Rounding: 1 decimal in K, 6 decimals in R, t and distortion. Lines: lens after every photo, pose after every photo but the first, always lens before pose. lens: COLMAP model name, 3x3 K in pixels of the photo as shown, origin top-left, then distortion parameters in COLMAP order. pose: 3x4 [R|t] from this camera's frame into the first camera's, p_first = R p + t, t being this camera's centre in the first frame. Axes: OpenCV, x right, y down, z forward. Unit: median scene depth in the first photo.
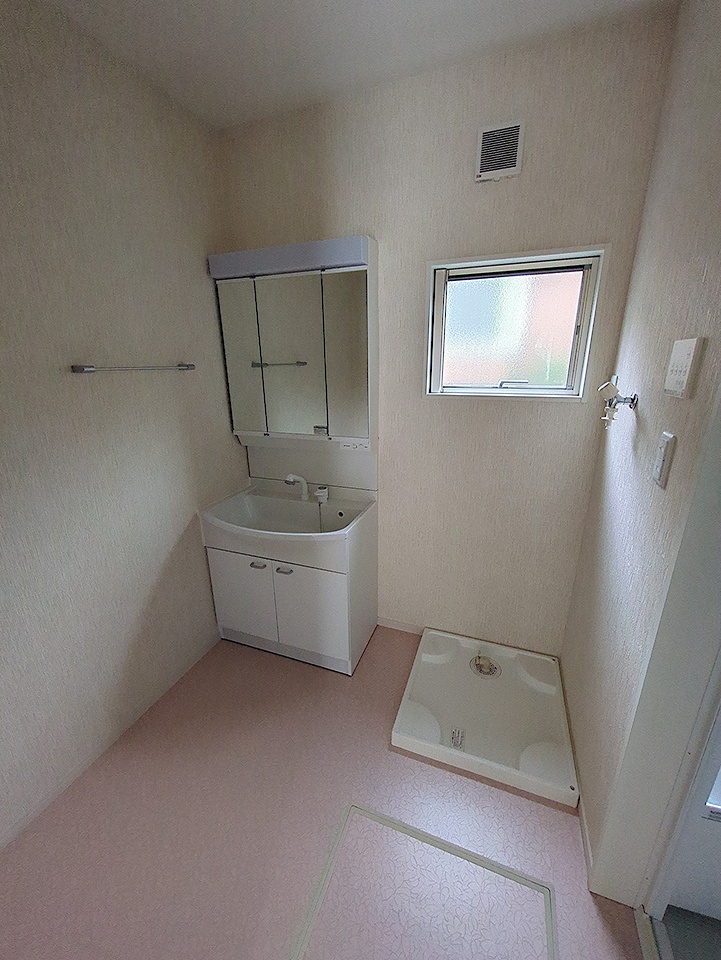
lens RADIAL K [[380.7, 0, 363.5], [0, 380.7, 480.6], [0, 0, 1]] dist [-0.002807, -0.000104]
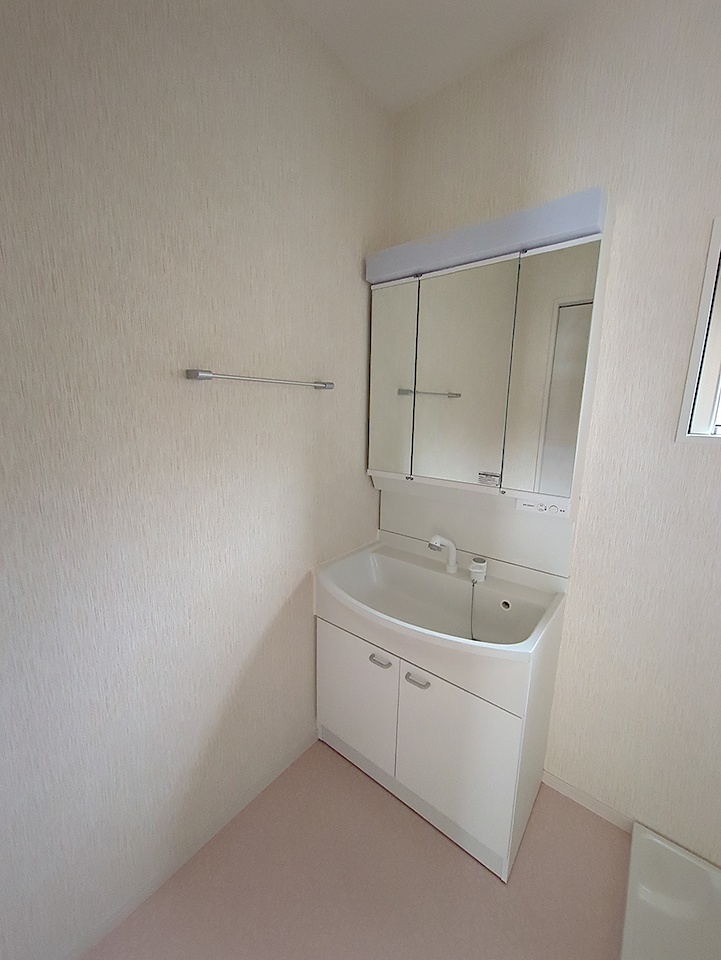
lens RADIAL K [[380.7, 0, 359.6], [0, 380.7, 480.1], [0, 0, 1]] dist [-0.002807, -0.000104]
pose [[0.946058, 0.086778, -0.312159, -0.115466], [-0.123136, 0.987472, -0.098675, -0.031874], [0.299685, 0.131791, 0.944892, 0.265123]]
